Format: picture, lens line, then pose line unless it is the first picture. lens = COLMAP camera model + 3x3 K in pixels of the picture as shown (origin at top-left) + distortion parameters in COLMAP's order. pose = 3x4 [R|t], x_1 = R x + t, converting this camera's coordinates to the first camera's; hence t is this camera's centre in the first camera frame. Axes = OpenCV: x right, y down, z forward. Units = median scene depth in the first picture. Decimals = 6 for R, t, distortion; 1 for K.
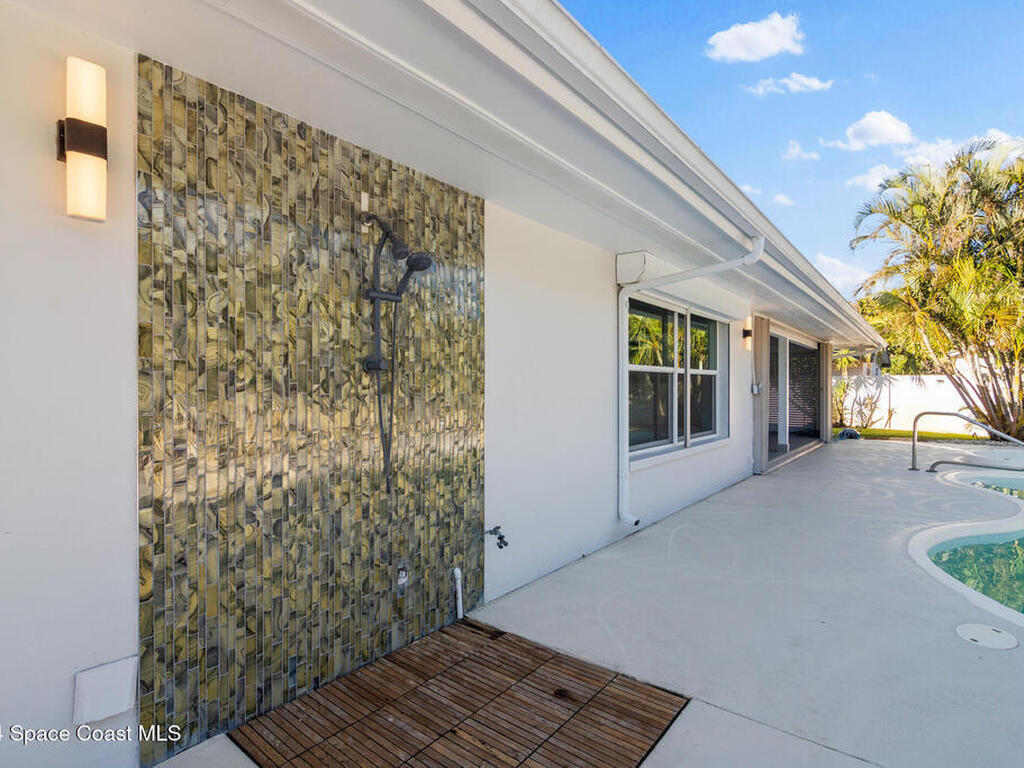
lens RADIAL K [[525.6, 0, 507.0], [0, 525.6, 387.1], [0, 0, 1]] dist [-0.013641, -0.001999]
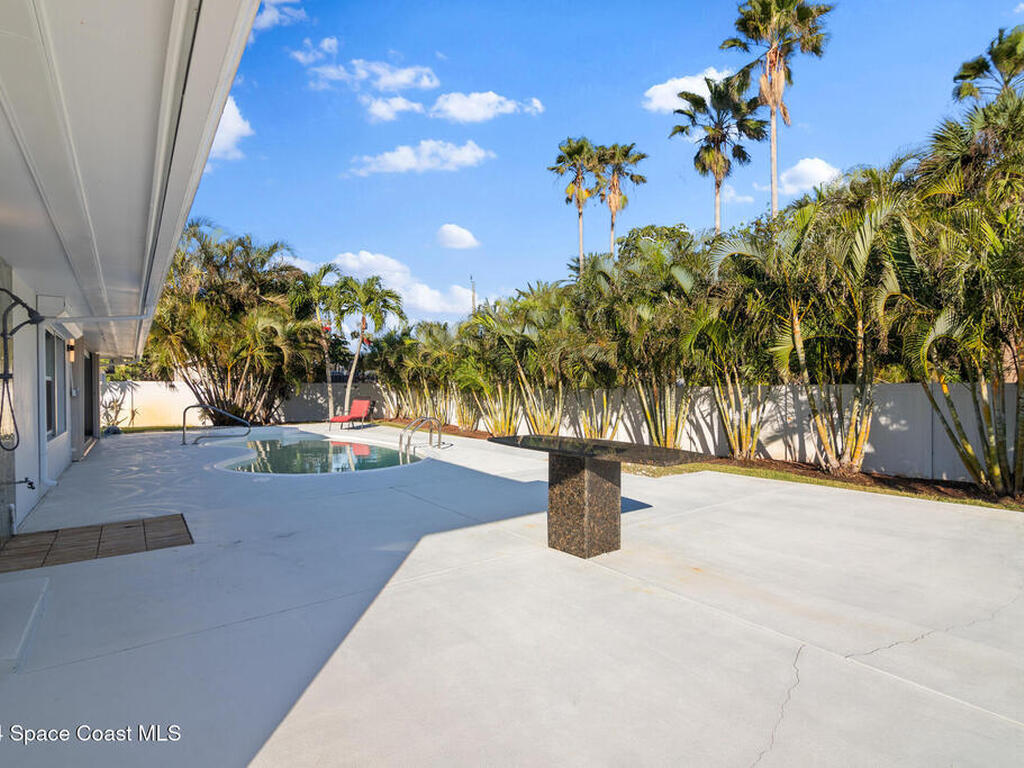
lens RADIAL K [[525.6, 0, 520.2], [0, 525.6, 386.3], [0, 0, 1]] dist [-0.013641, -0.001999]
pose [[0.242581, -0.001044, 0.970131, -0.304414], [0.013392, 0.999908, -0.002273, 0.004079], [-0.970039, 0.013543, 0.242573, -0.213520]]
